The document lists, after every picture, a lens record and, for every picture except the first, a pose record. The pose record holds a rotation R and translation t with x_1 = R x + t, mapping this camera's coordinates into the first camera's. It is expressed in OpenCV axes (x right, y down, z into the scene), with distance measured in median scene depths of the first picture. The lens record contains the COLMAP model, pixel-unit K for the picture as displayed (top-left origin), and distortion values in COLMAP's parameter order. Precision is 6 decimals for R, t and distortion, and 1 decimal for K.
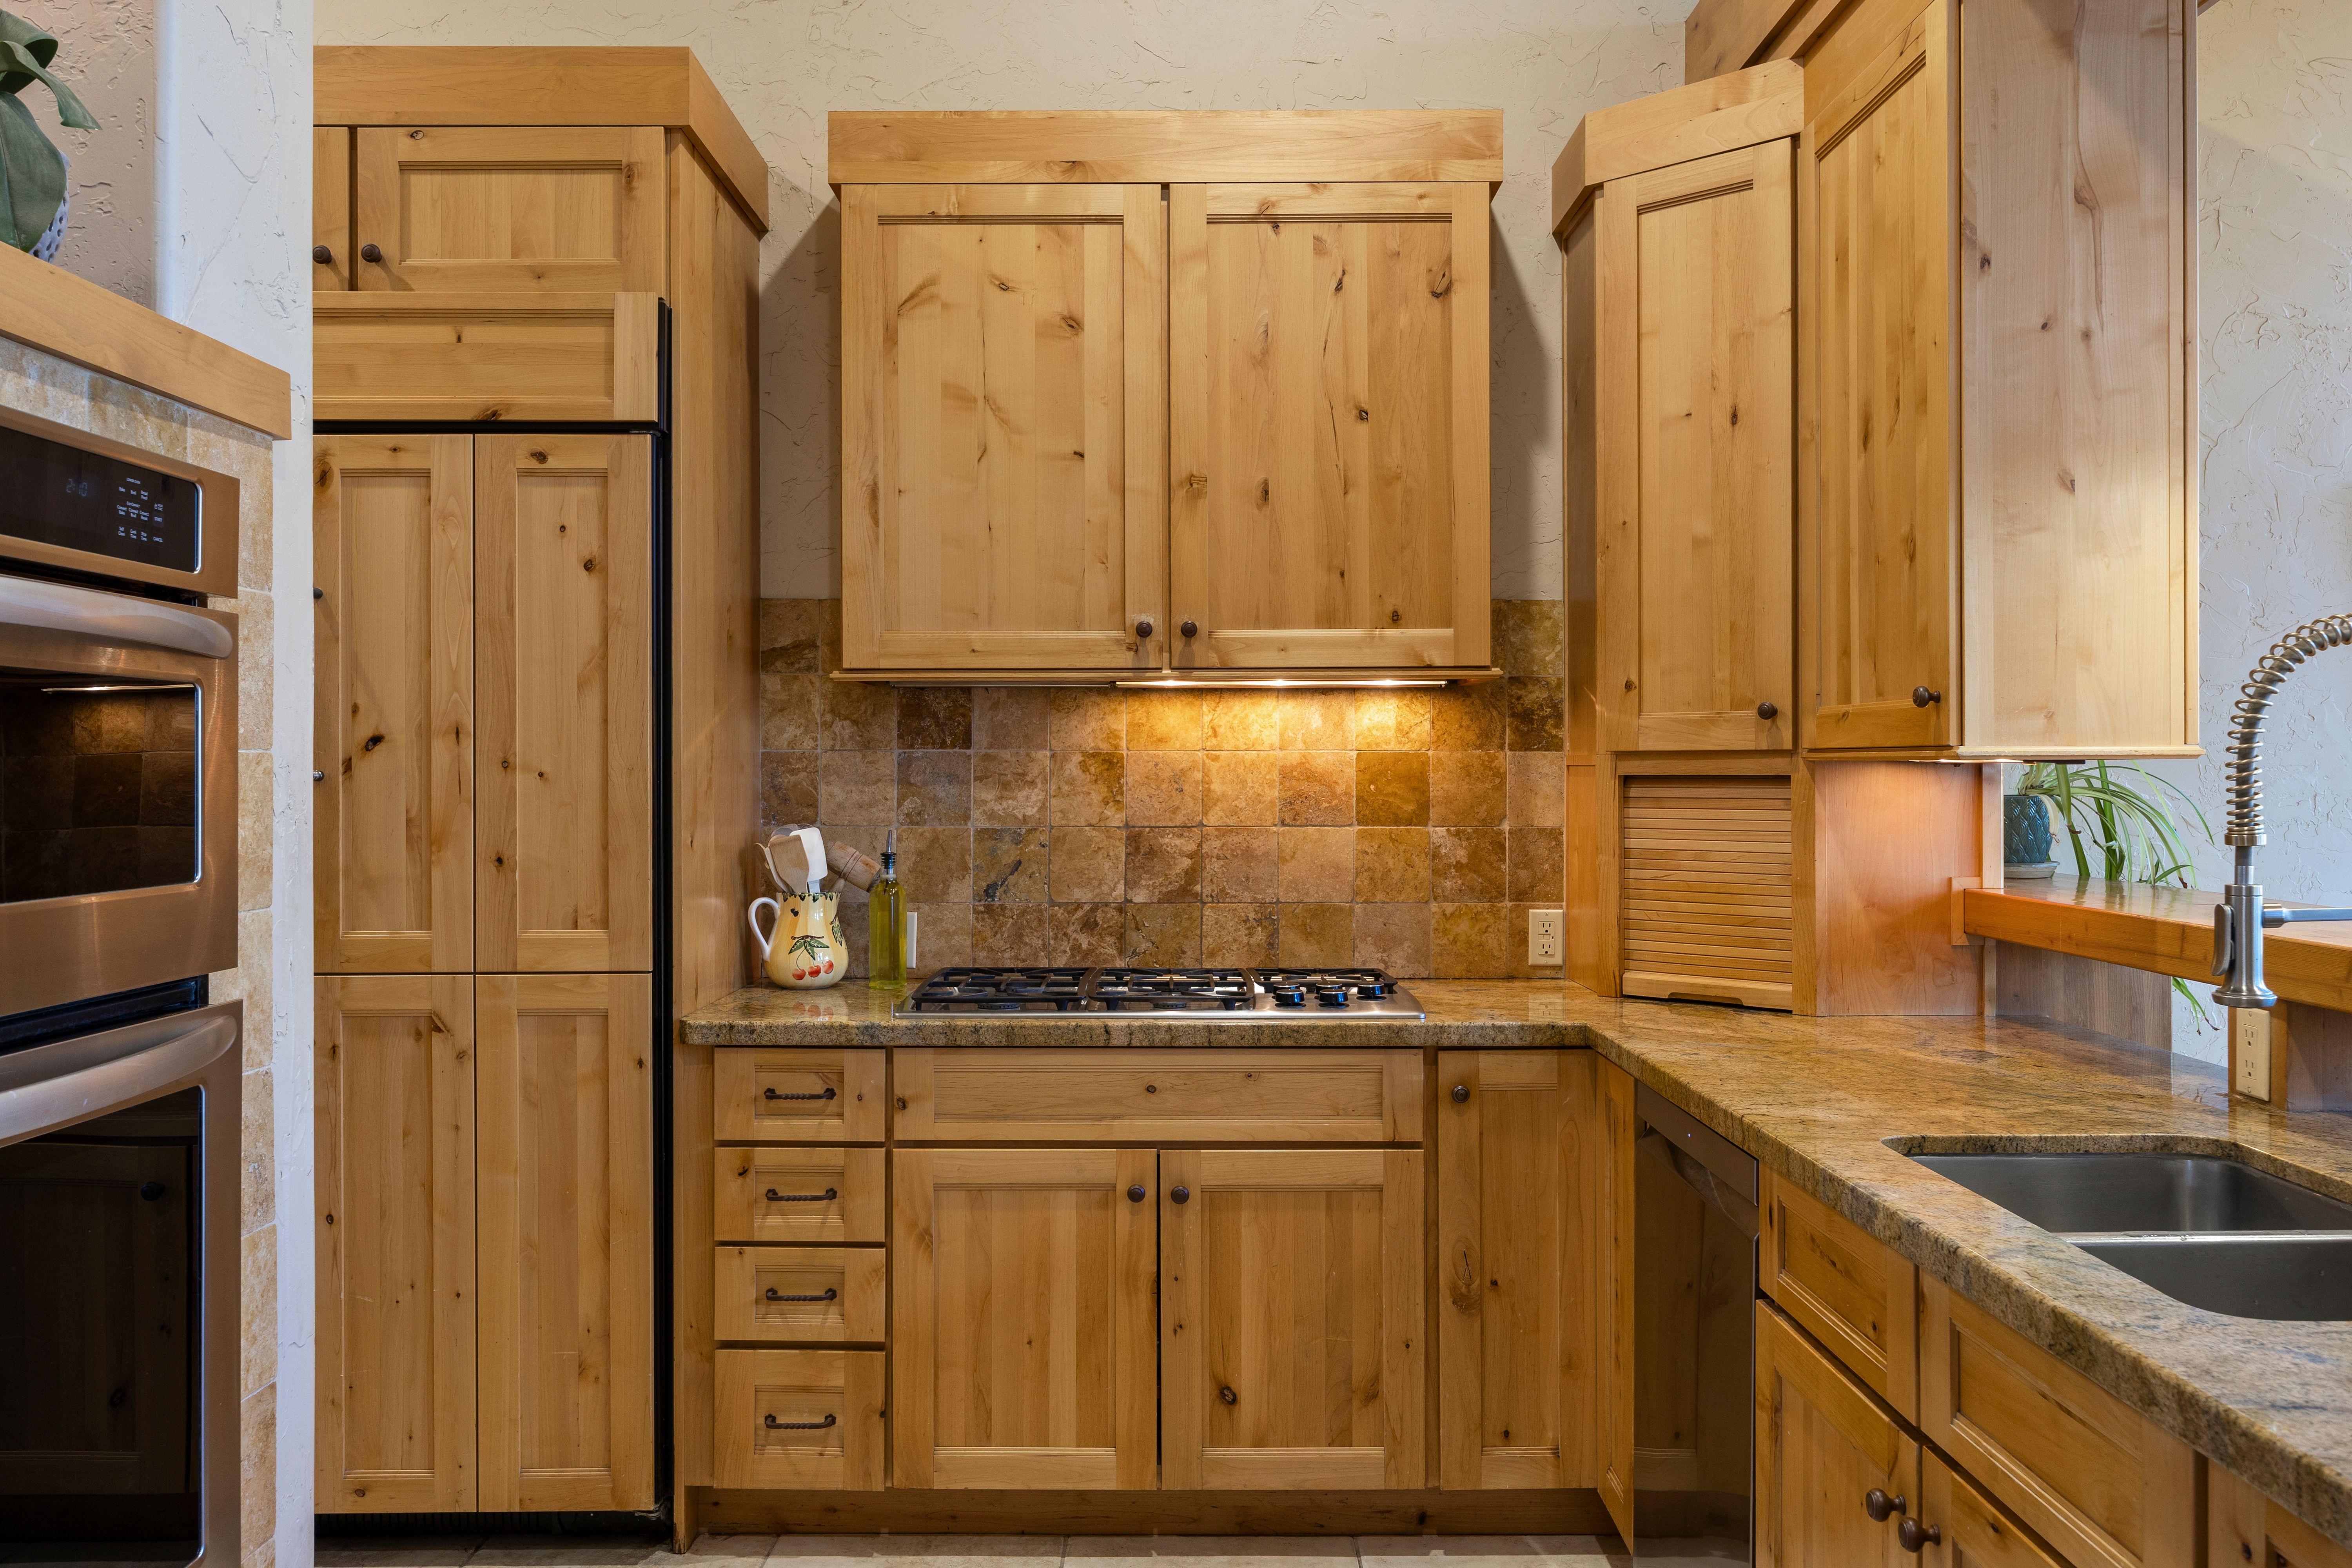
lens RADIAL K [[1862.3, 0, 1162.0], [0, 1862.3, 770.7], [0, 0, 1]] dist [-0.008449, 0.002827]
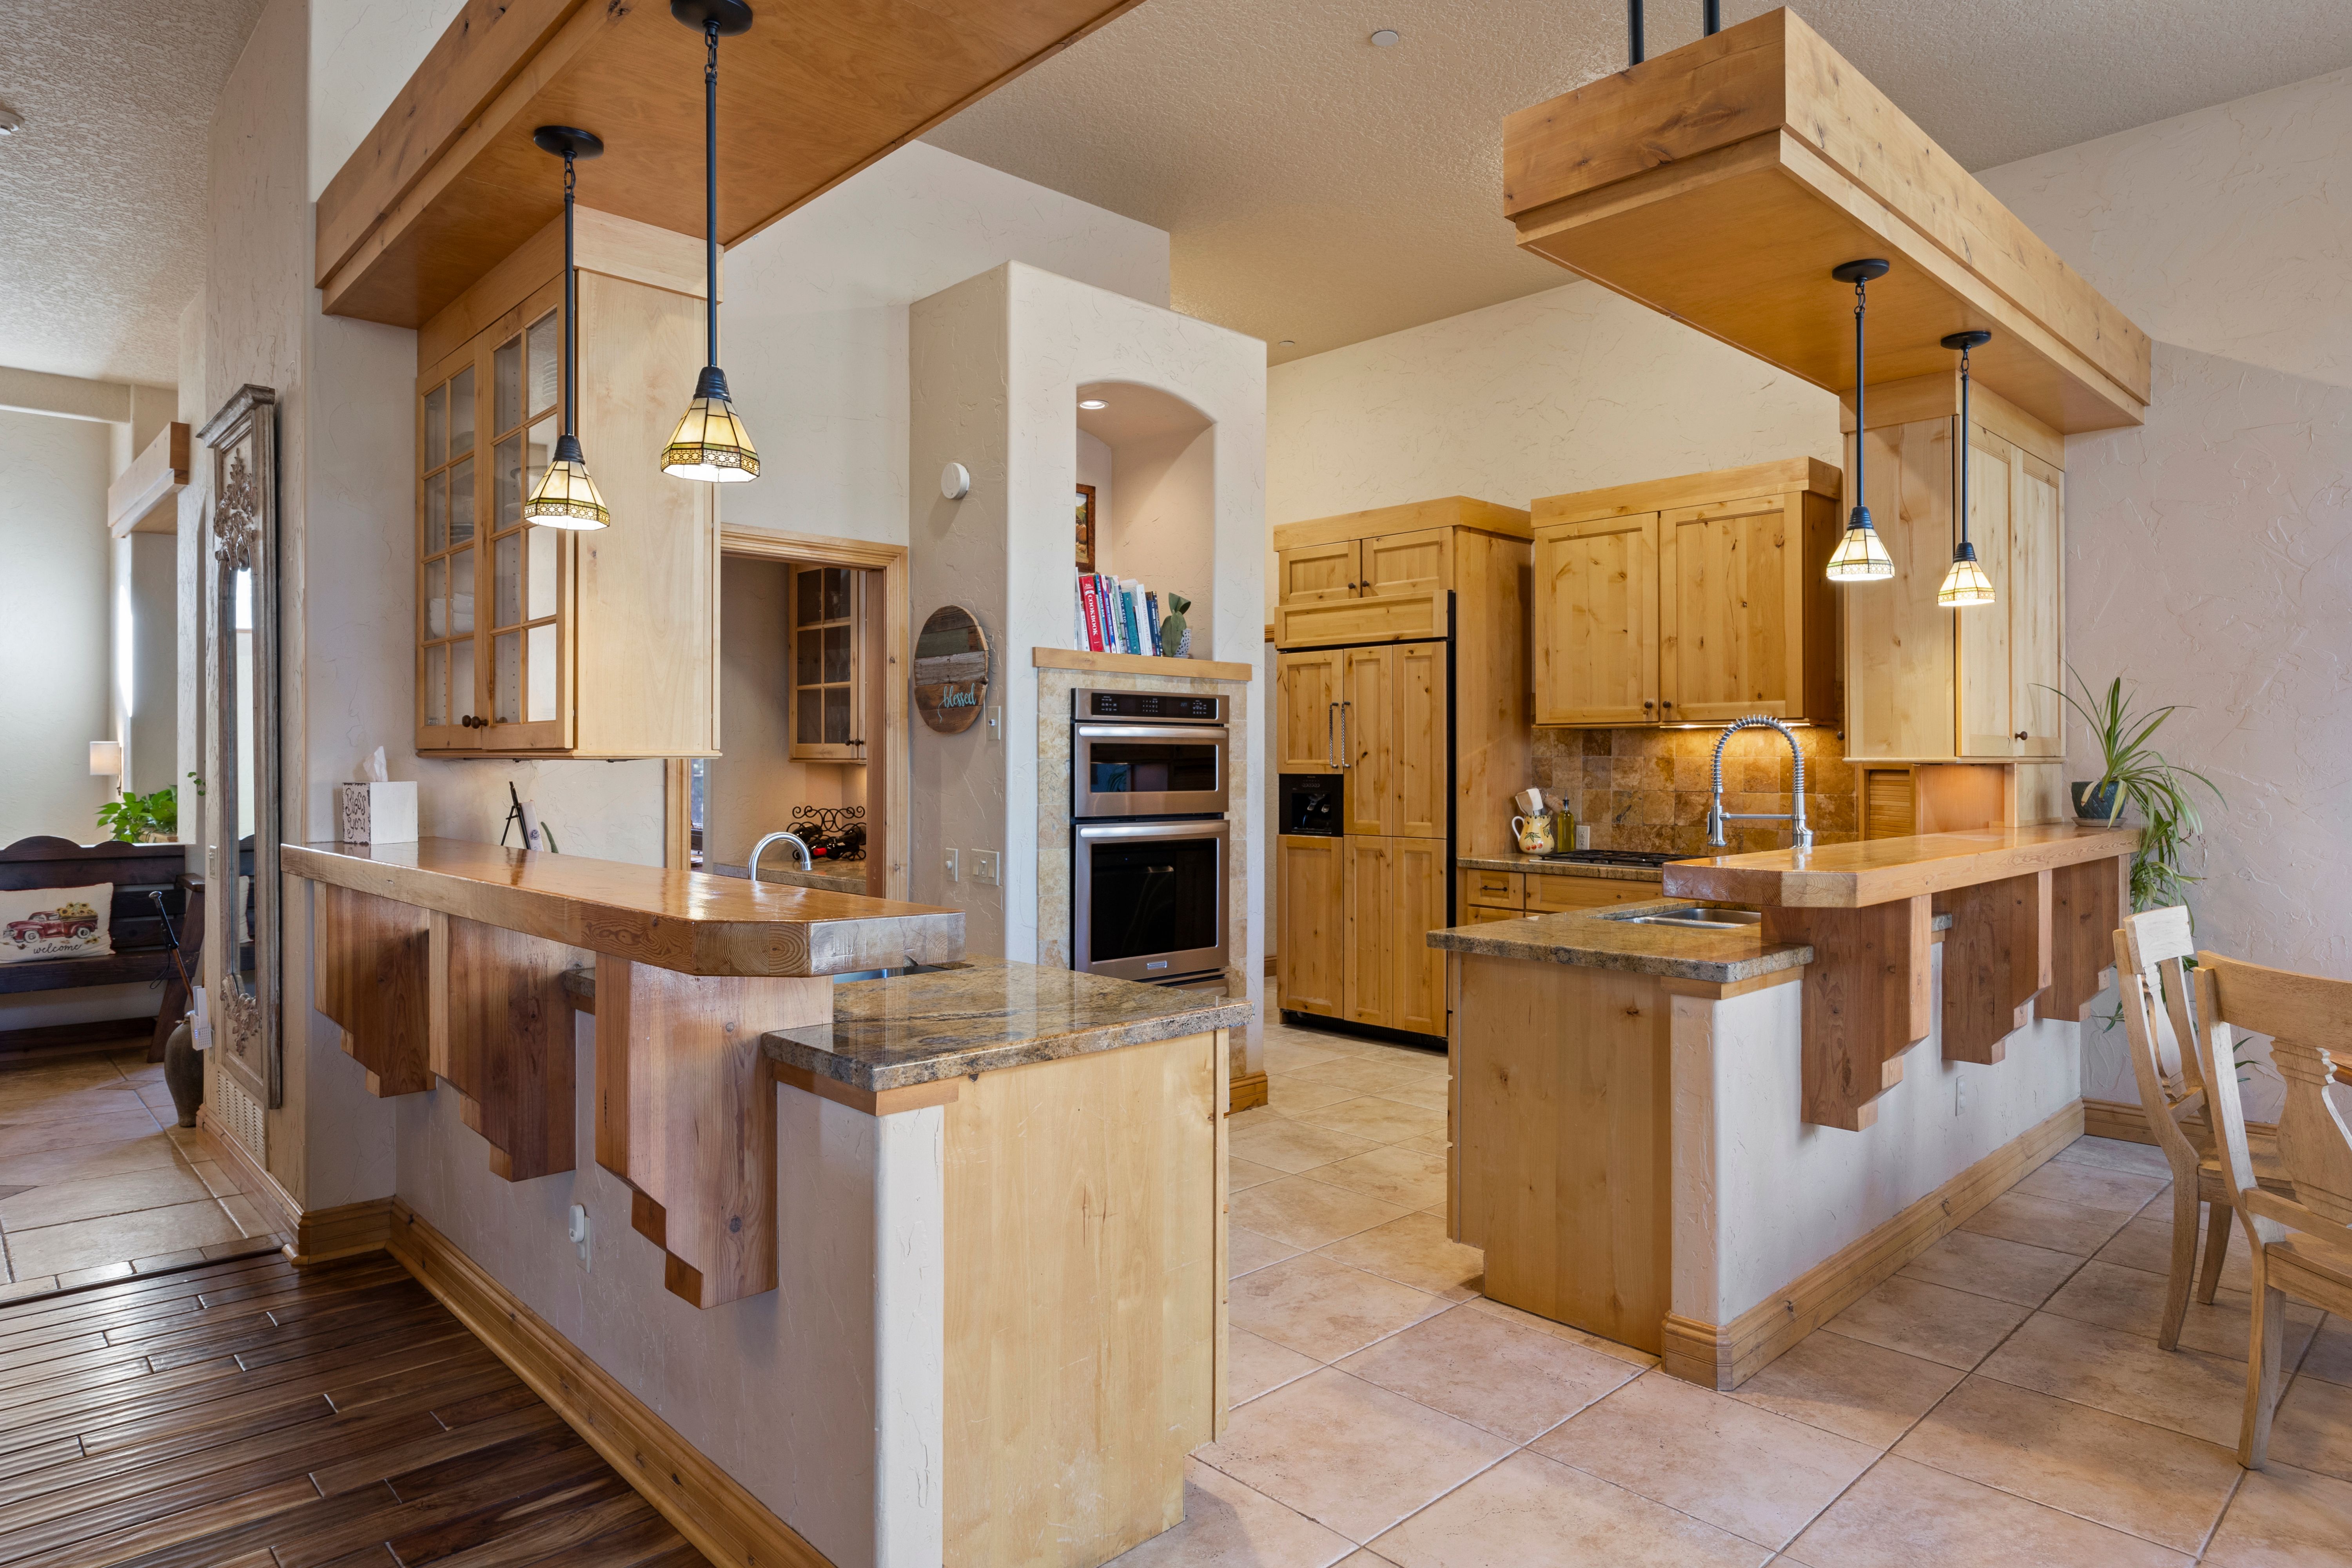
lens RADIAL K [[1357.6, 0, 1190.9], [0, 1357.6, 764.4], [0, 0, 1]] dist [-0.008769, 0.003243]
pose [[0.696266, 0.004750, -0.717768, 0.805811], [-0.004173, 0.999988, 0.002570, -0.003720], [0.717772, 0.001206, 0.696278, -0.587031]]
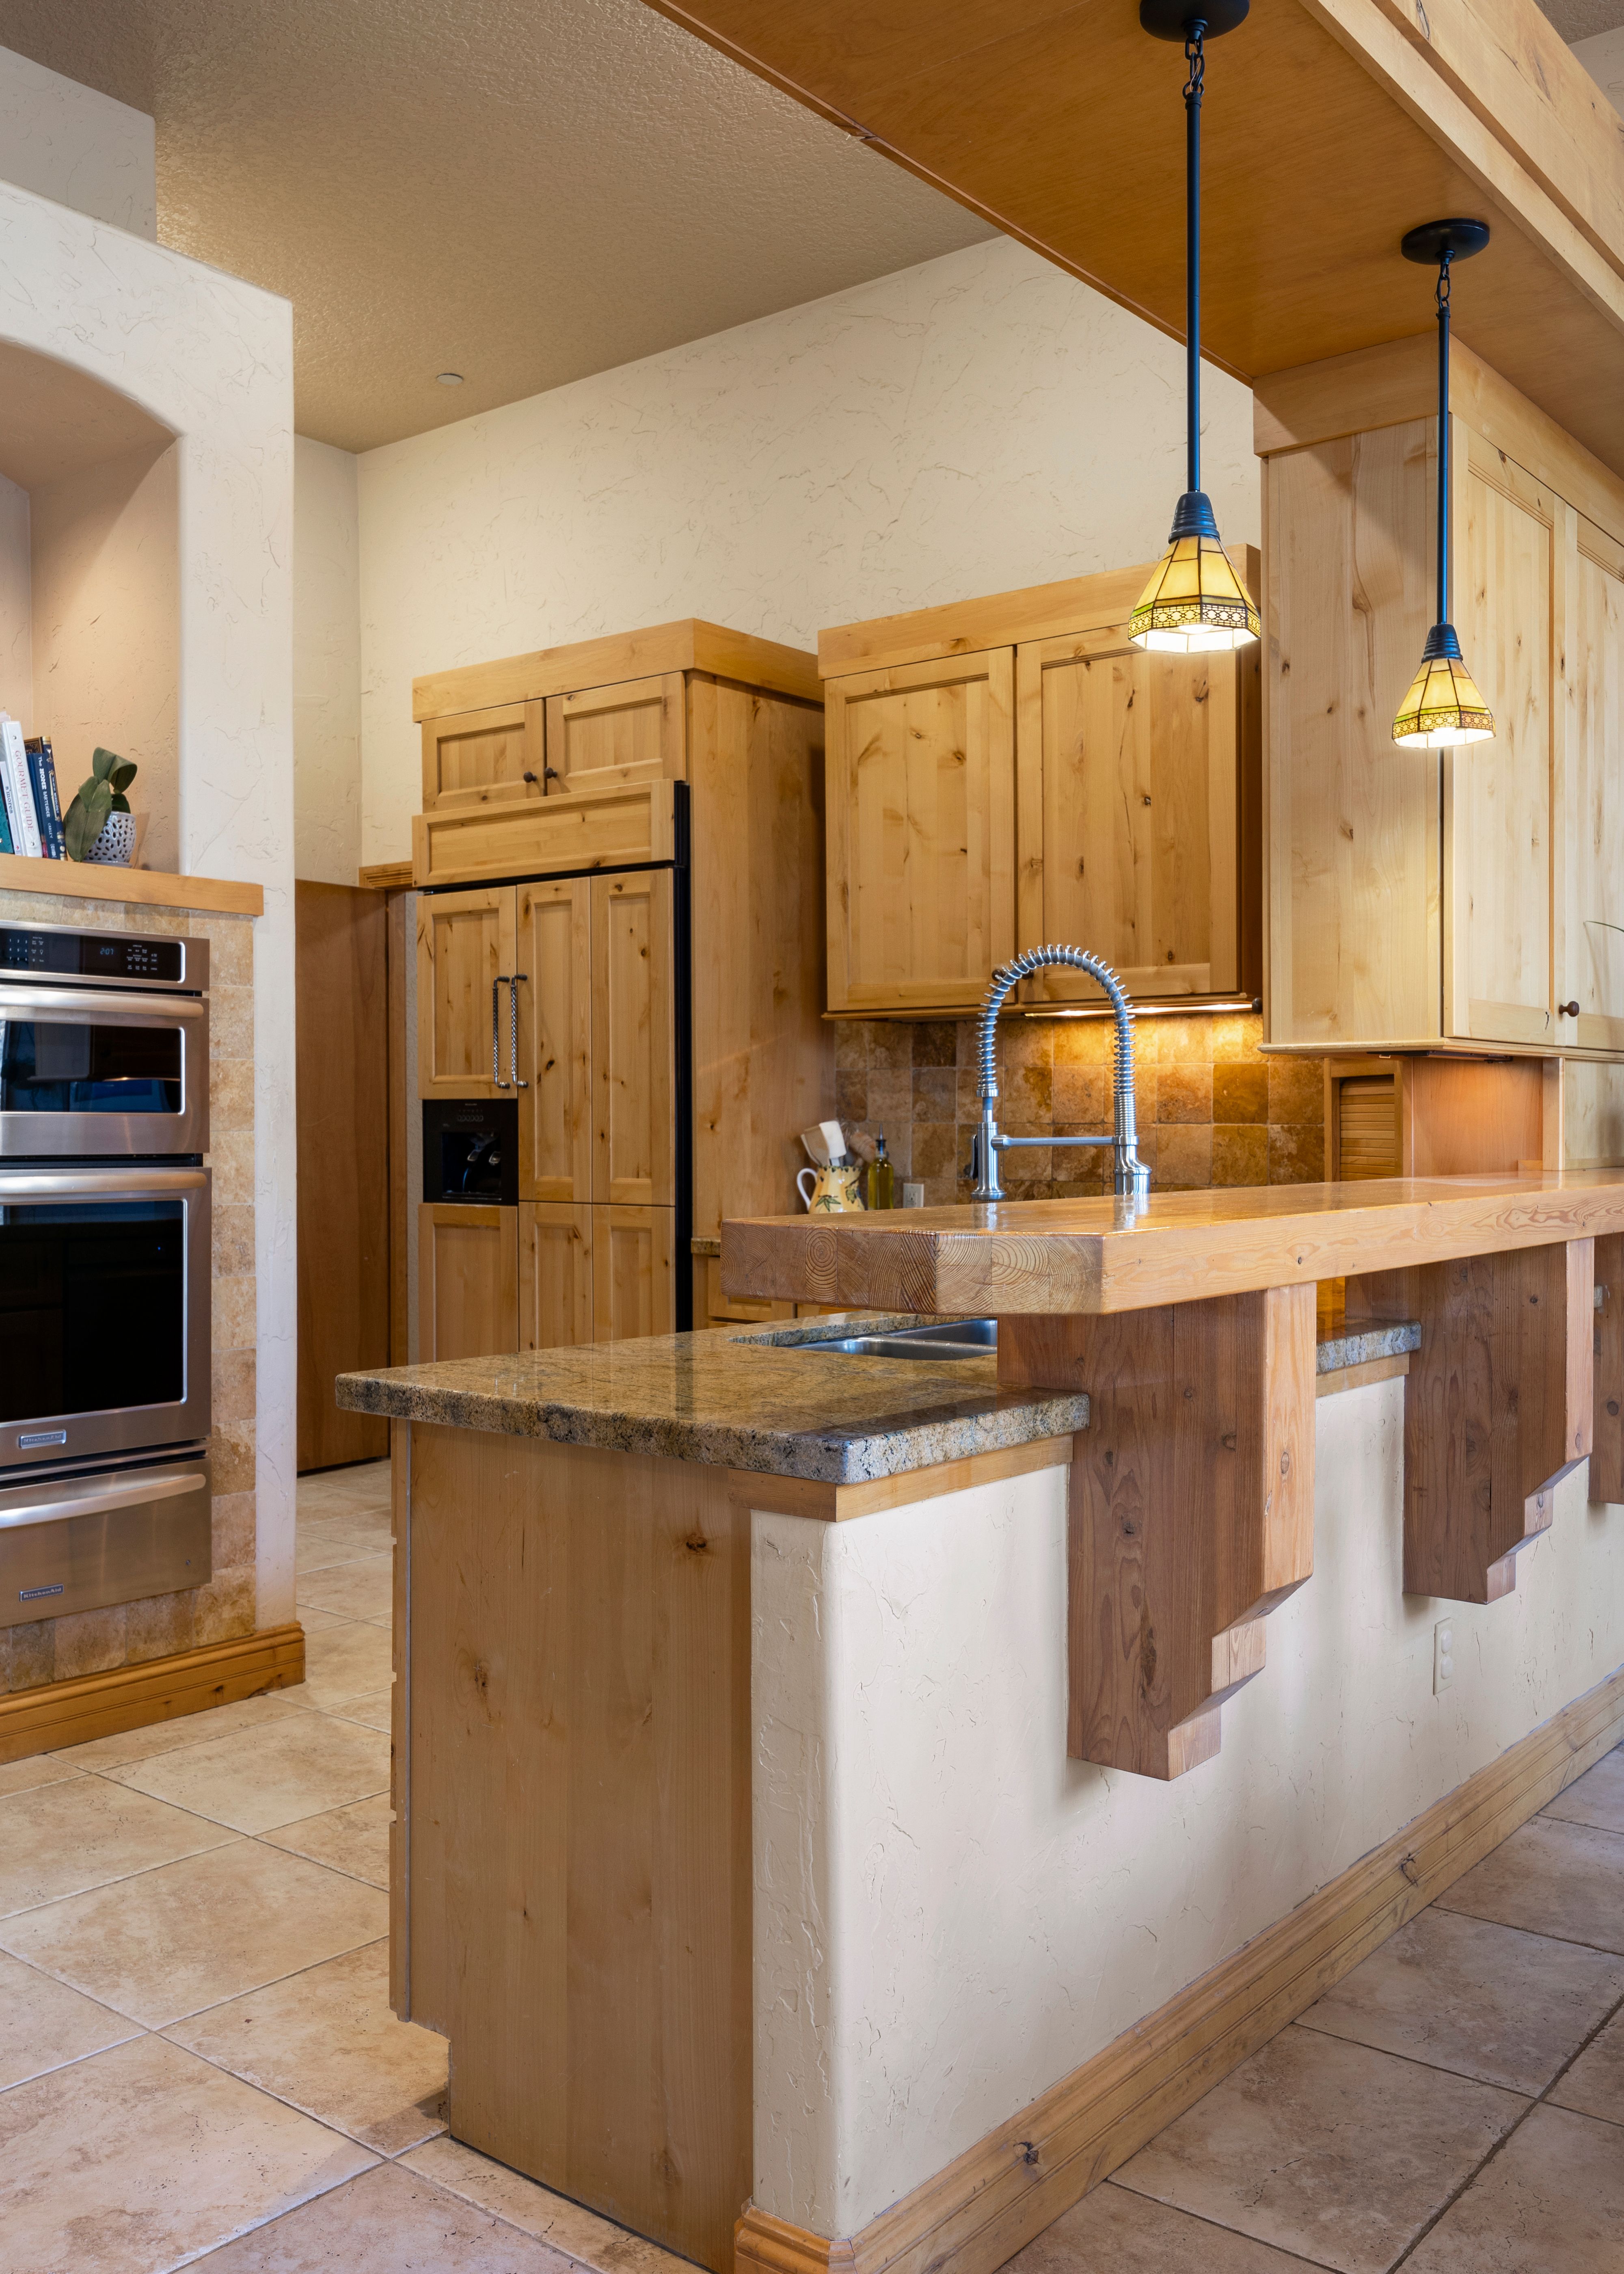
lens RADIAL K [[1910.2, 0, 801.5], [0, 1910.2, 1146.8], [0, 0, 1]] dist [0.002465, -0.006496]
pose [[0.777982, 0.010943, -0.628192, 0.758047], [-0.003116, 0.999903, 0.013559, 0.031633], [0.628279, -0.008591, 0.777940, -0.182583]]
